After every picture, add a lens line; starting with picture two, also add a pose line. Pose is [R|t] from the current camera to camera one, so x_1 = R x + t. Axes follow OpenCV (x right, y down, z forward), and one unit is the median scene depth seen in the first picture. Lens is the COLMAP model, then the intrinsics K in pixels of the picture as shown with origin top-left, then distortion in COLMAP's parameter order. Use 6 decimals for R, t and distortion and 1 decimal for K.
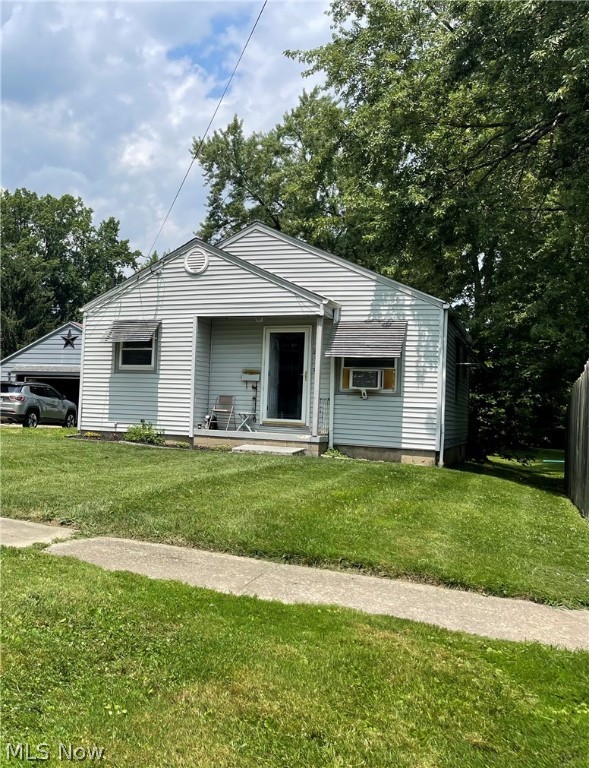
lens RADIAL K [[735.7, 0, 294.6], [0, 735.7, 383.0], [0, 0, 1]] dist [-0.026309, 0.000000]
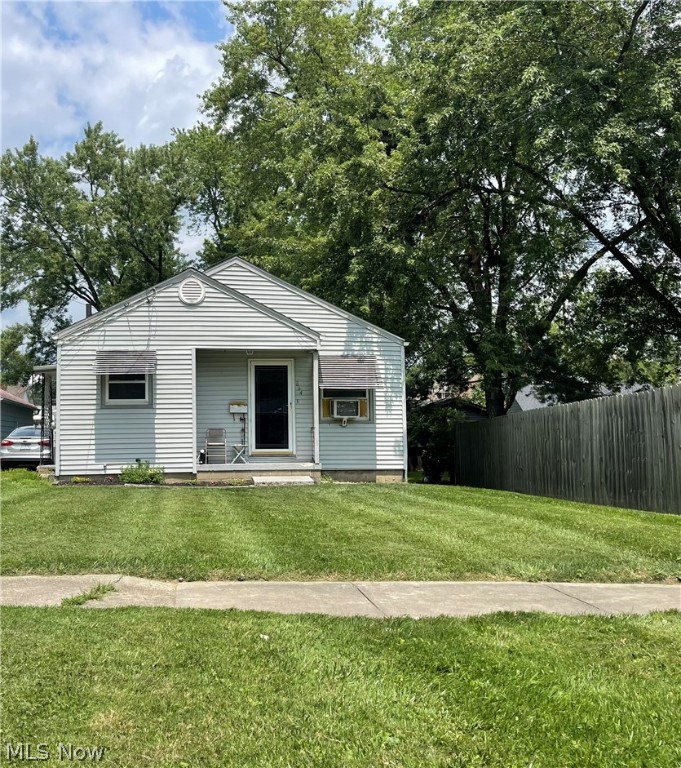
lens RADIAL K [[644.8, 0, 340.4], [0, 644.8, 385.1], [0, 0, 1]] dist [0.007171, -0.011654]
pose [[0.864786, -0.007464, 0.502085, -0.391499], [0.022818, 0.999441, -0.024444, -0.016777], [-0.501622, 0.032595, 0.864472, 0.169227]]
